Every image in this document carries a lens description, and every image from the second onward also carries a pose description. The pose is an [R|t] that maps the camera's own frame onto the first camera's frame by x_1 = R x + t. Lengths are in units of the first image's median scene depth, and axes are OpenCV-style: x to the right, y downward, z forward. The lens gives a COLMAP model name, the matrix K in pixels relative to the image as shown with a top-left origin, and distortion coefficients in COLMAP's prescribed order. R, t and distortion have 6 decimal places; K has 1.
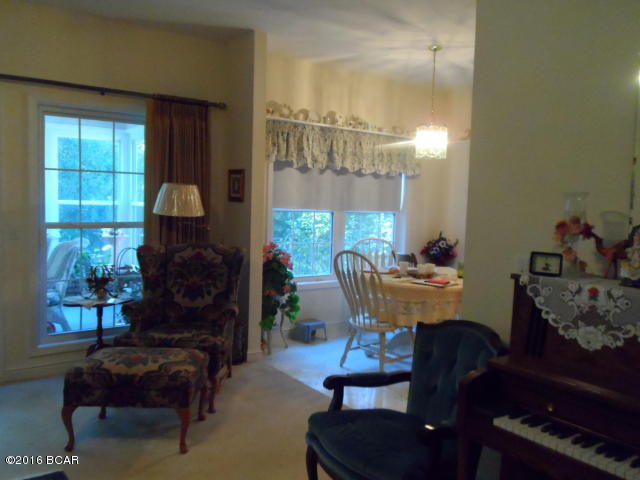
lens RADIAL K [[521.0, 0, 320.0], [0, 521.0, 240.0], [0, 0, 1]] dist [-0.012228, -0.006151]
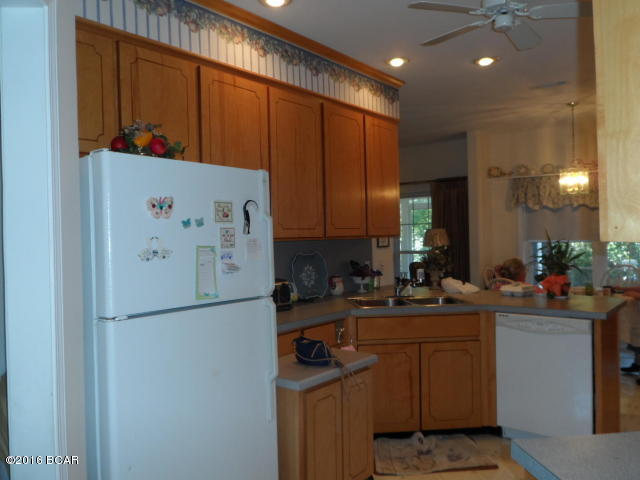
lens RADIAL K [[521.0, 0, 320.0], [0, 521.0, 240.0], [0, 0, 1]] dist [-0.012228, -0.006151]
pose [[0.265119, -0.026251, -0.963858, 1.152530], [-0.042168, 0.998357, -0.038789, 0.013377], [0.963293, 0.050928, 0.263576, 0.132914]]
